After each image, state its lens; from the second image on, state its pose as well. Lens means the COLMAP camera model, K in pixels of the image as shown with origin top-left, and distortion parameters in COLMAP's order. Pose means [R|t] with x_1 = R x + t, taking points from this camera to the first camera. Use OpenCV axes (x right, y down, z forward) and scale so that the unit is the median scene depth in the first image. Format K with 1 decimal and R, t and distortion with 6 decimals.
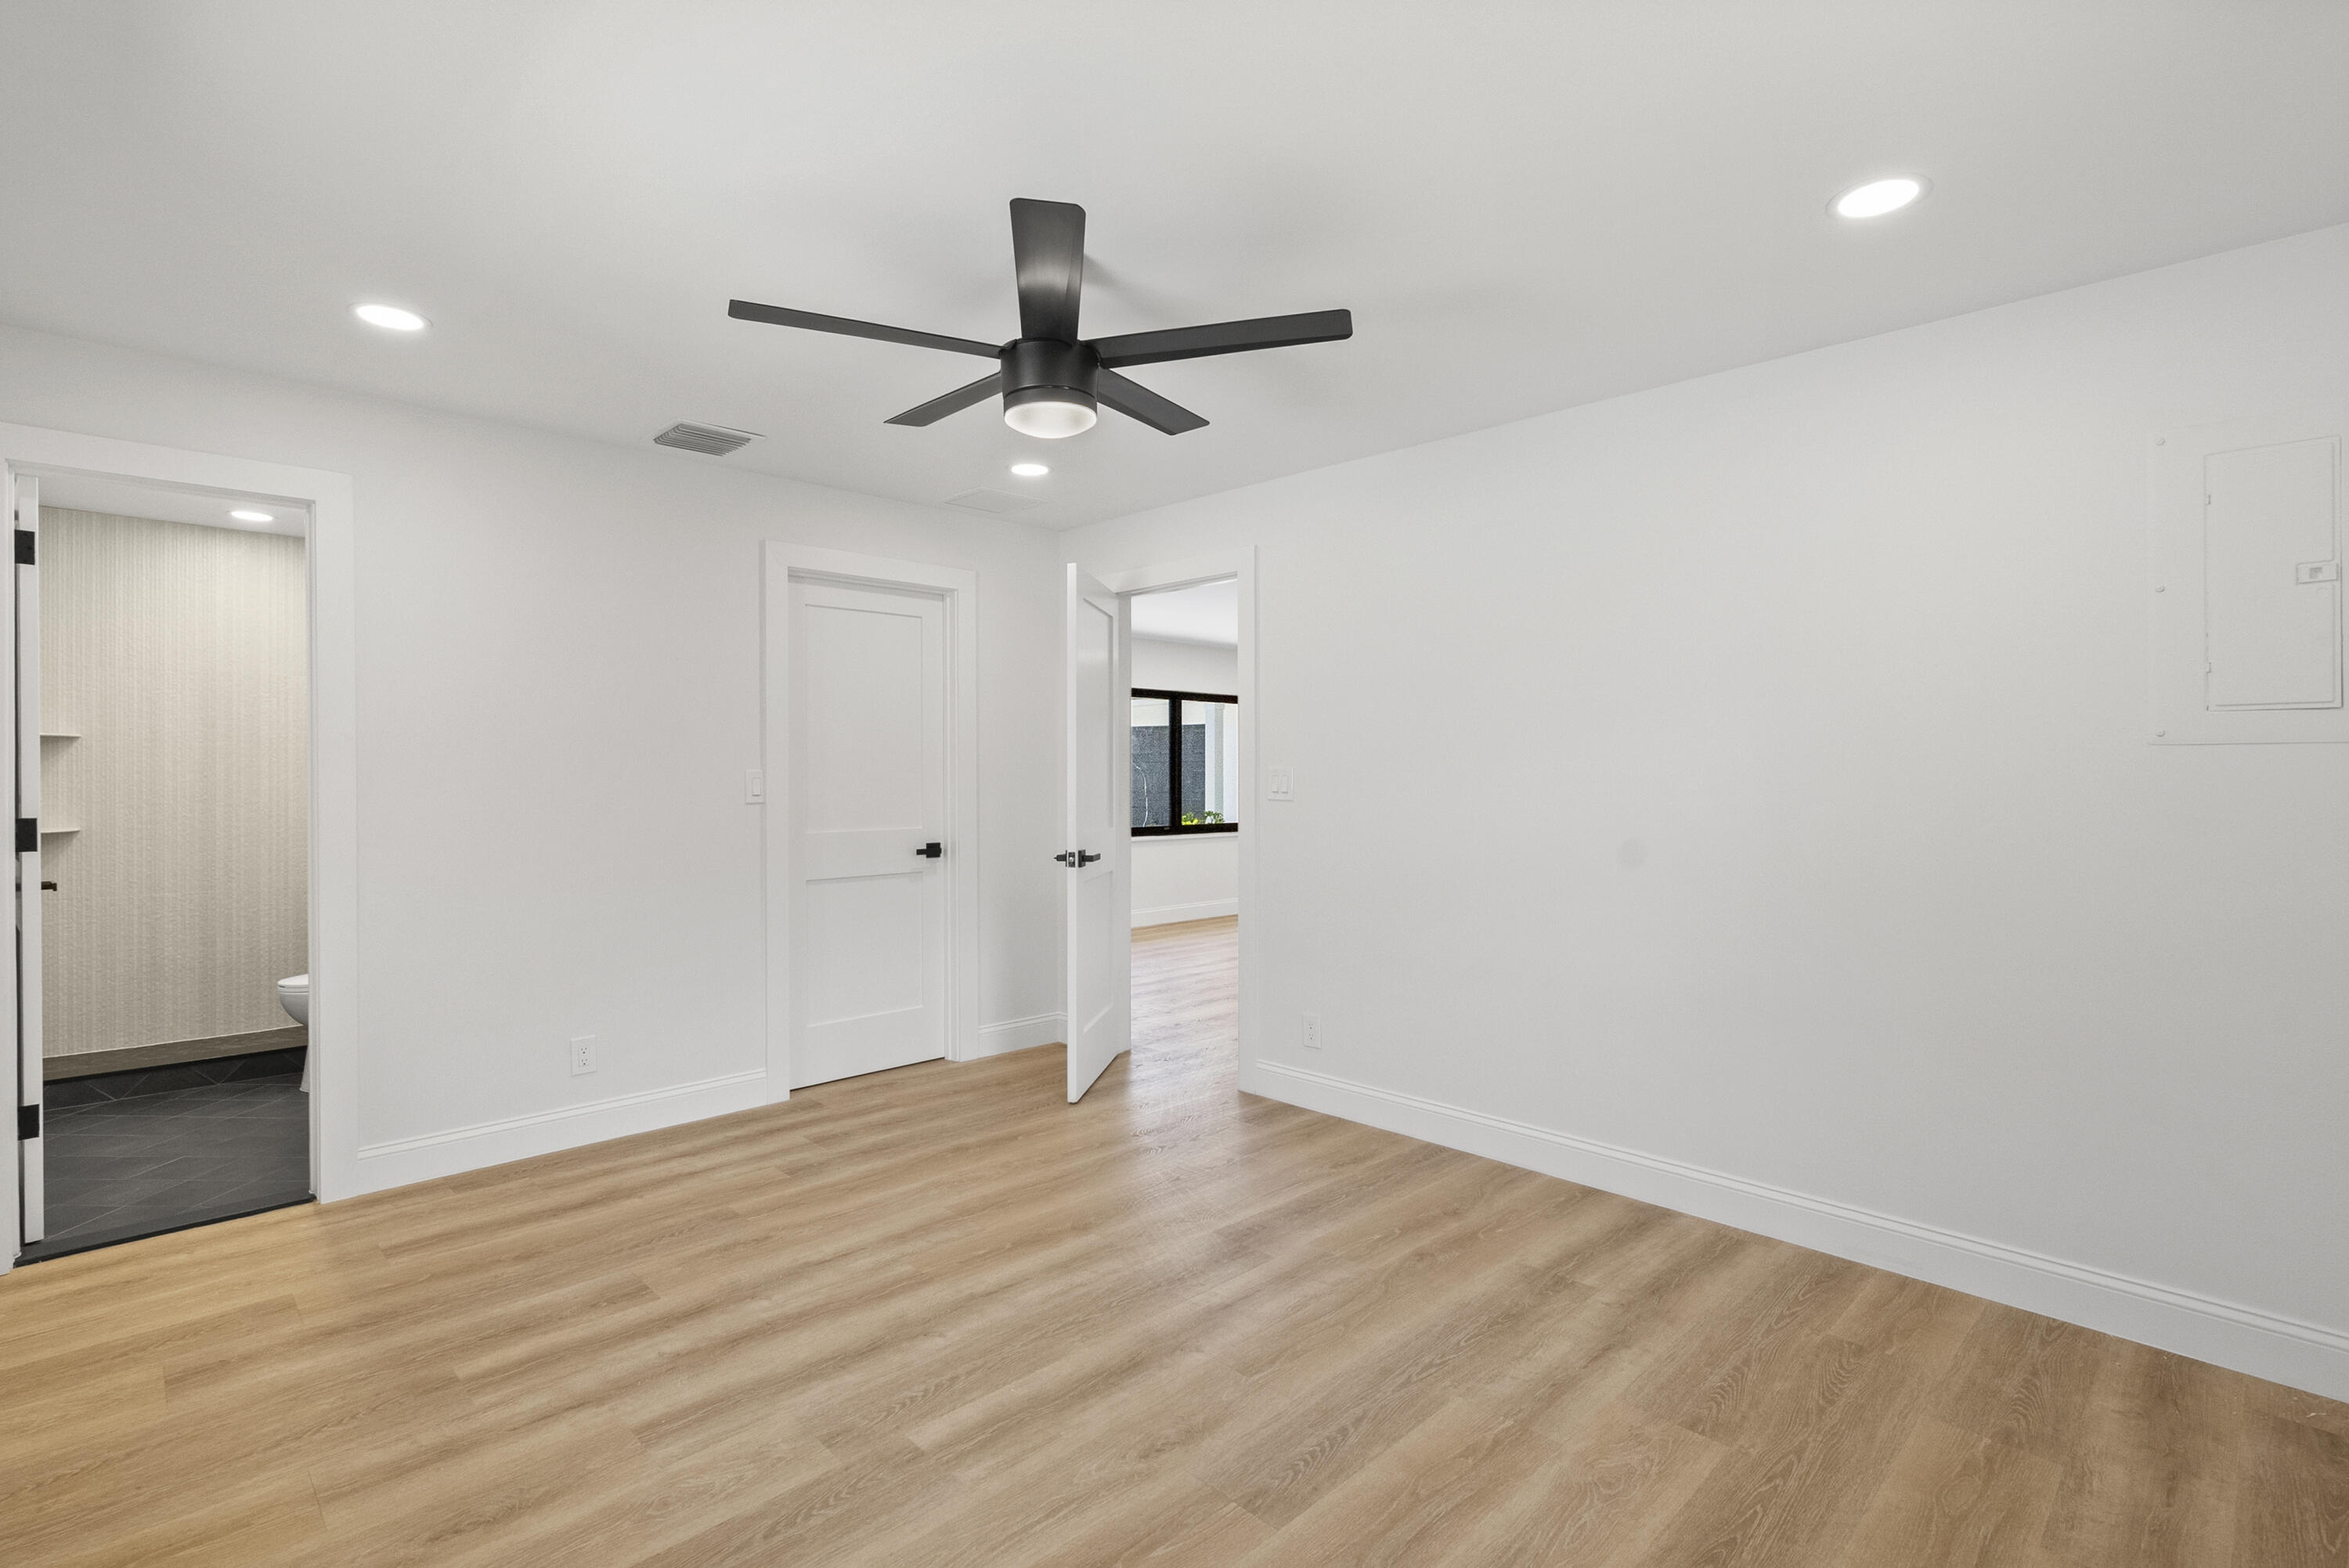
lens RADIAL K [[1079.4, 0, 1165.9], [0, 1079.4, 784.2], [0, 0, 1]] dist [-0.001963, 0.000230]
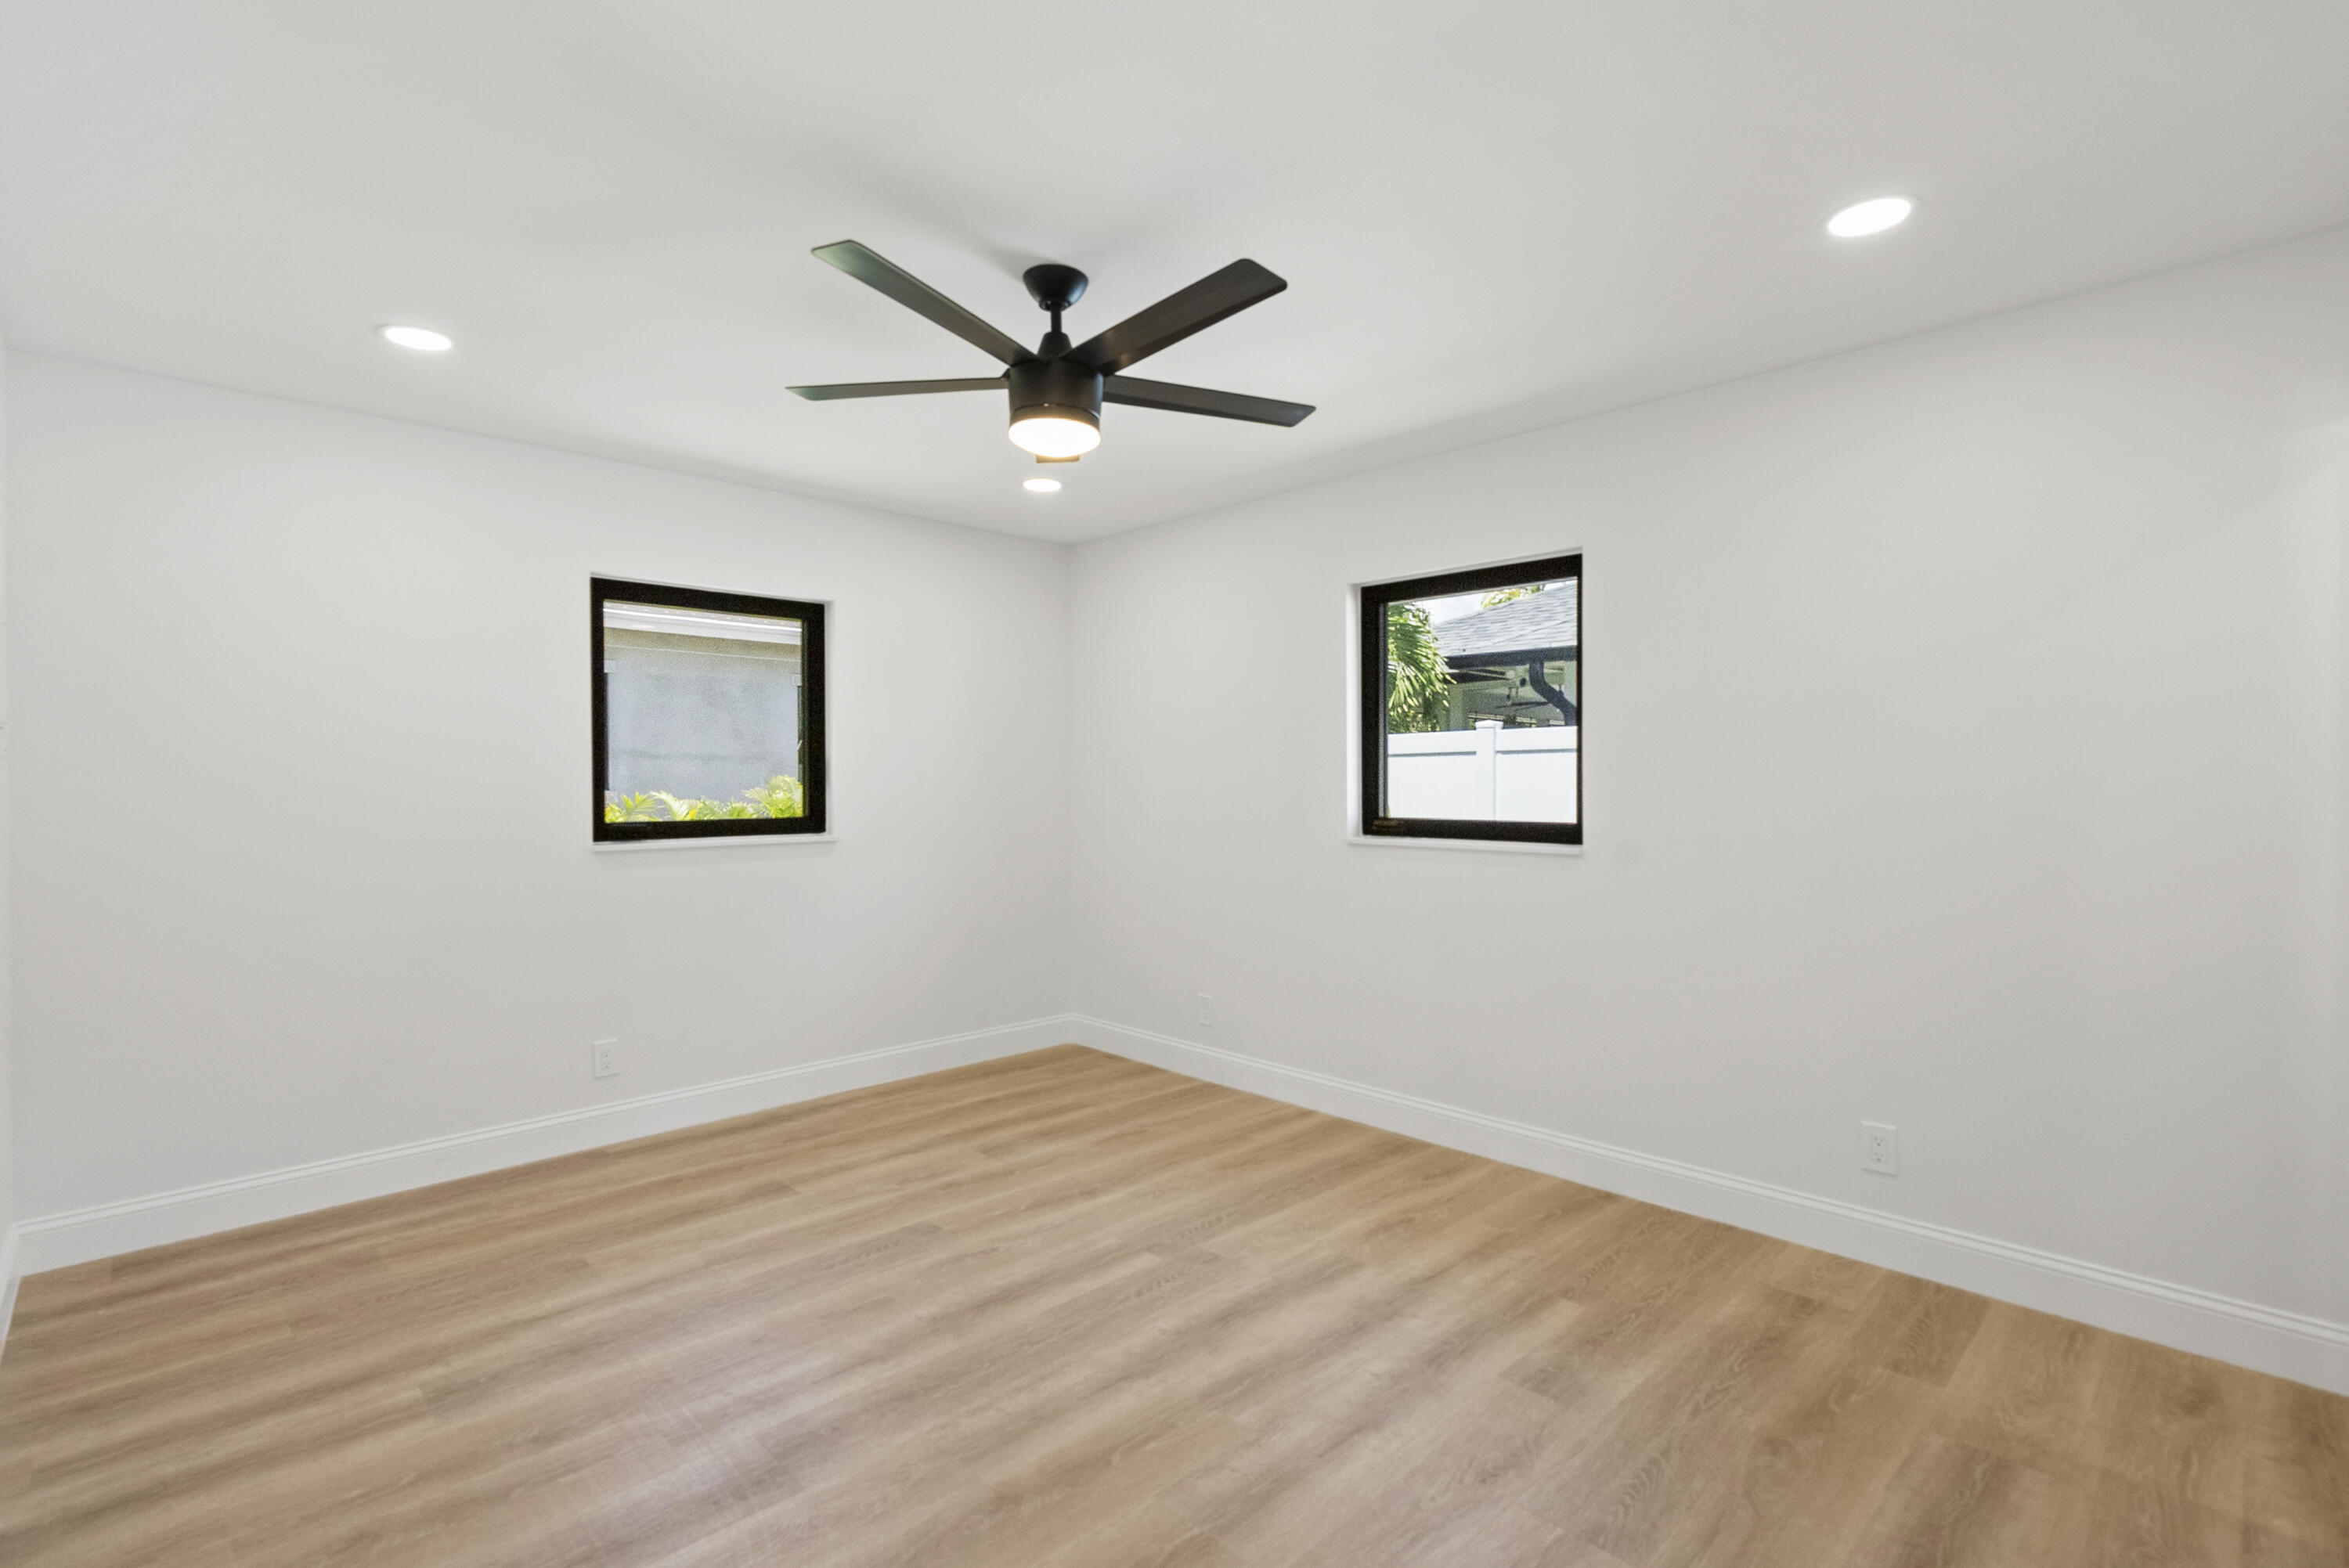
lens RADIAL K [[1079.4, 0, 1165.9], [0, 1079.4, 784.2], [0, 0, 1]] dist [-0.001963, 0.000230]
pose [[-0.999927, 0.001795, 0.011913, -0.227742], [0.001952, 0.999911, 0.013166, -0.020879], [-0.011888, 0.013189, -0.999842, 2.053679]]
